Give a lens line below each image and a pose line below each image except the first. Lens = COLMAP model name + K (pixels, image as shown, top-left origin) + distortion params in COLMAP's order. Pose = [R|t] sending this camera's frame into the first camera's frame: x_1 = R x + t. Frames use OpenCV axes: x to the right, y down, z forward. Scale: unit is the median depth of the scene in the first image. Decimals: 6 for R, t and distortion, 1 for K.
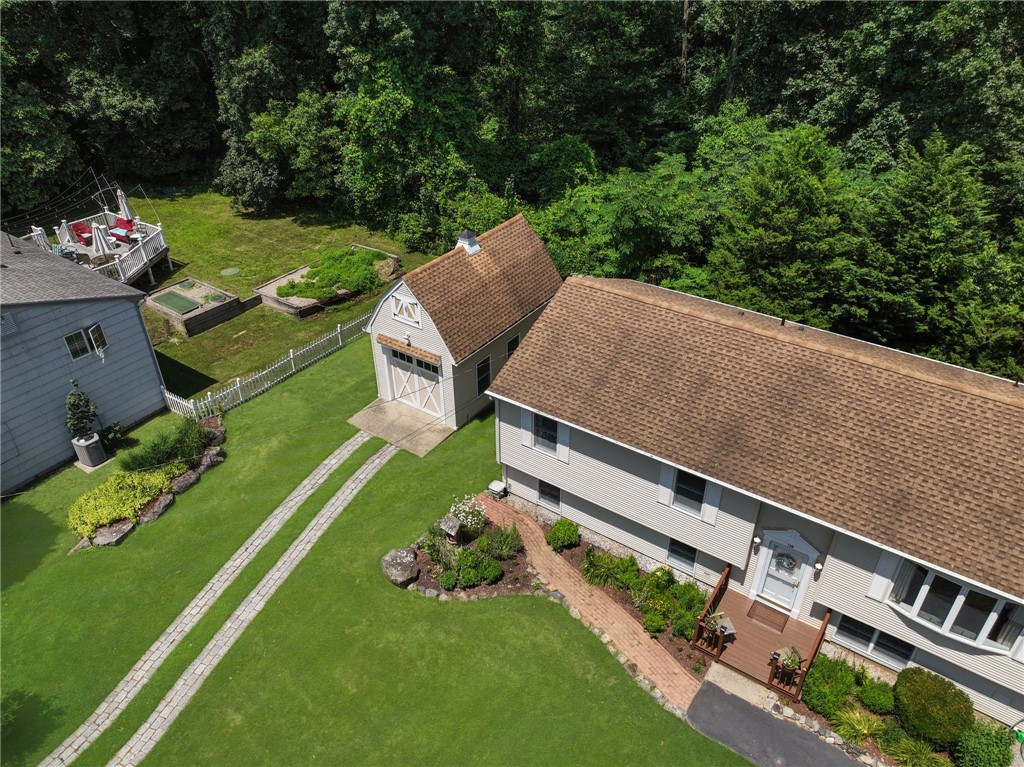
lens RADIAL K [[720.9, 0, 512.0], [0, 720.9, 383.5], [0, 0, 1]] dist [-0.007547, 0.025802]
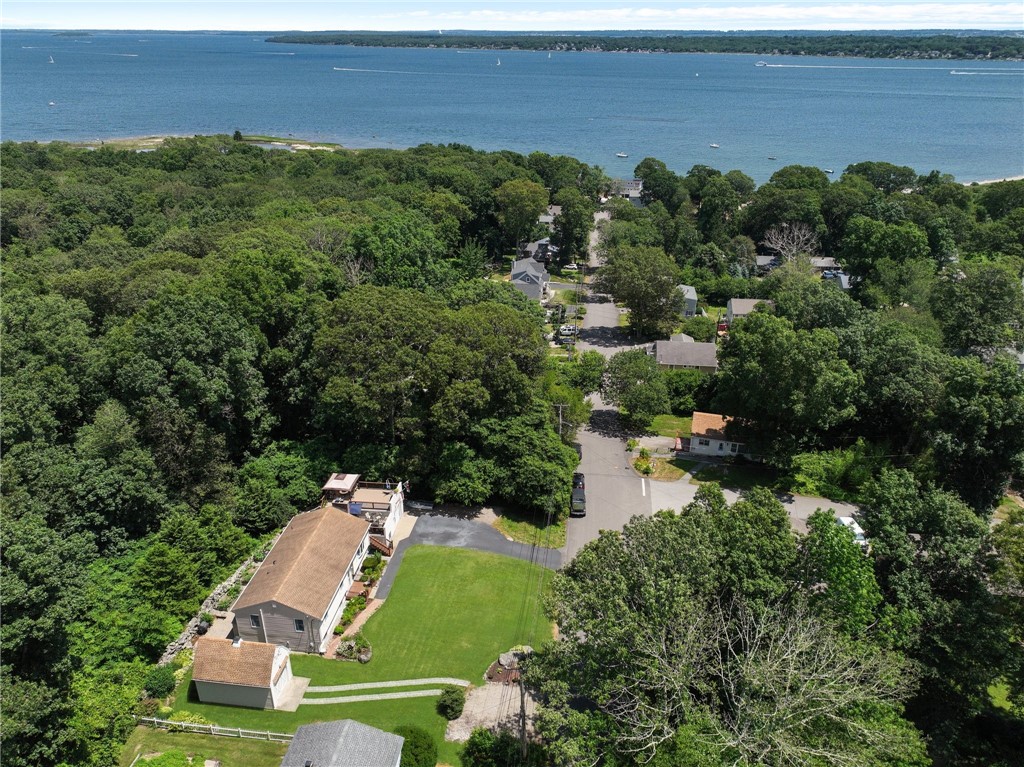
lens RADIAL K [[720.9, 0, 512.0], [0, 720.9, 383.5], [0, 0, 1]] dist [-0.007547, 0.025802]
pose [[-0.462599, -0.375504, 0.803118, -2.101863], [0.482792, 0.653076, 0.583441, -1.726048], [-0.743582, 0.657638, -0.120822, 0.054145]]
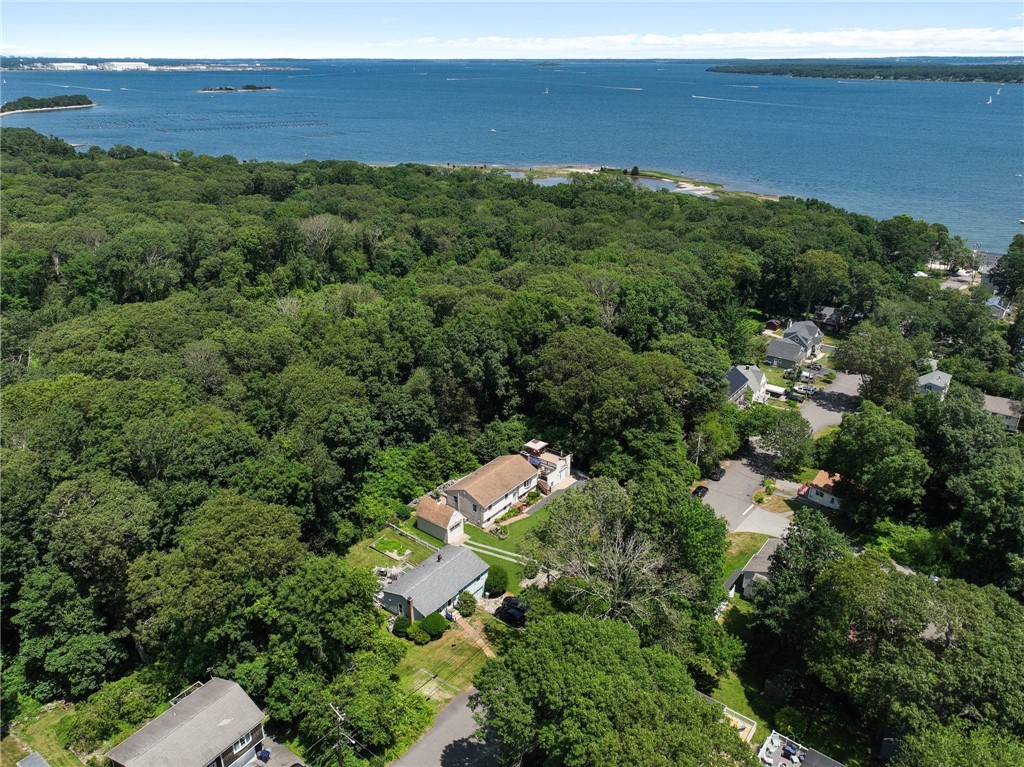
lens RADIAL K [[705.8, 0, 540.8], [0, 705.8, 399.0], [0, 0, 1]] dist [0.008605, 0.003520]
pose [[0.027292, -0.417653, 0.908197, -3.829057], [0.532165, 0.775160, 0.340481, -1.881491], [-0.846201, 0.474018, 0.243416, -0.926298]]
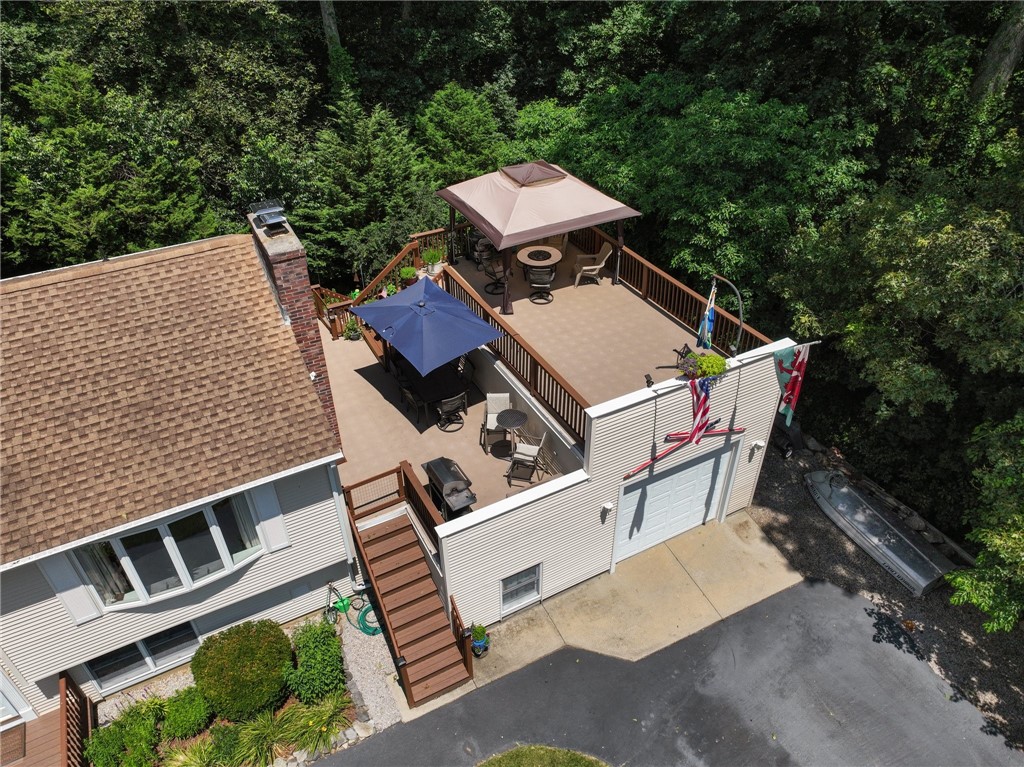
lens RADIAL K [[720.9, 0, 512.0], [0, 720.9, 383.5], [0, 0, 1]] dist [-0.007547, 0.025802]
pose [[0.460091, -0.535800, 0.707979, 0.212528], [0.497670, 0.815978, 0.294116, 0.077939], [-0.735283, 0.217019, 0.642076, 0.157868]]
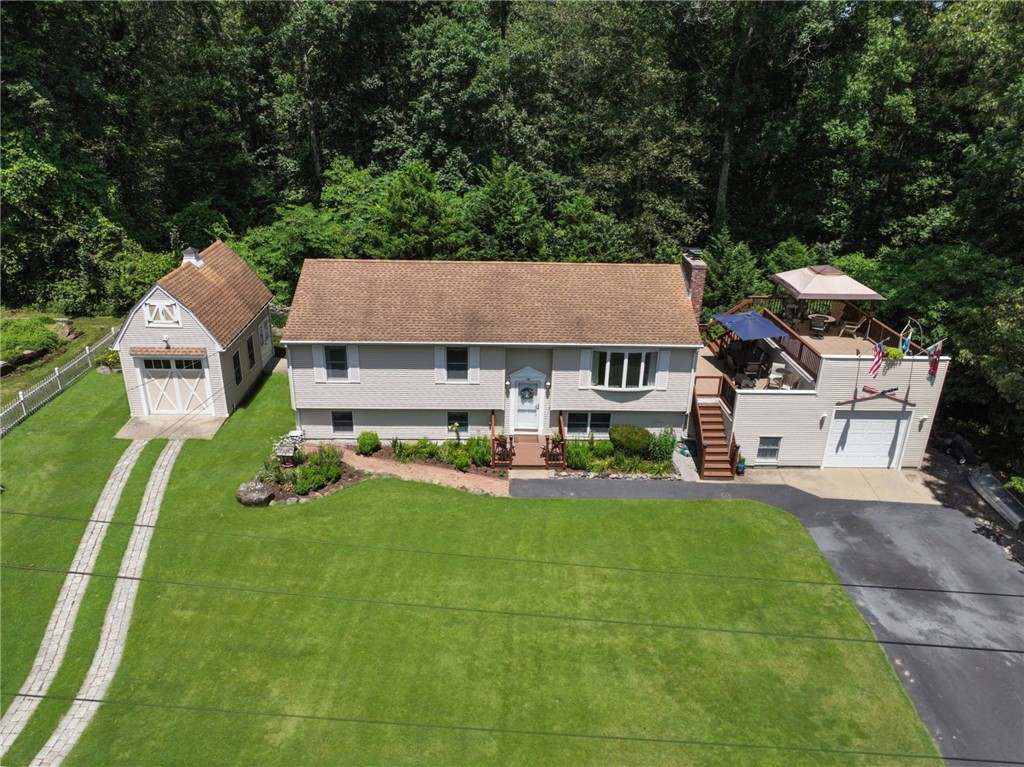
lens RADIAL K [[753.5, 0, 512.0], [0, 753.5, 383.5], [0, 0, 1]] dist [0.003439, 0.009113]
pose [[0.806595, -0.210566, 0.552329, -0.356409], [0.303301, 0.949449, -0.080966, 0.243249], [-0.507359, 0.232828, 0.829685, -0.202121]]
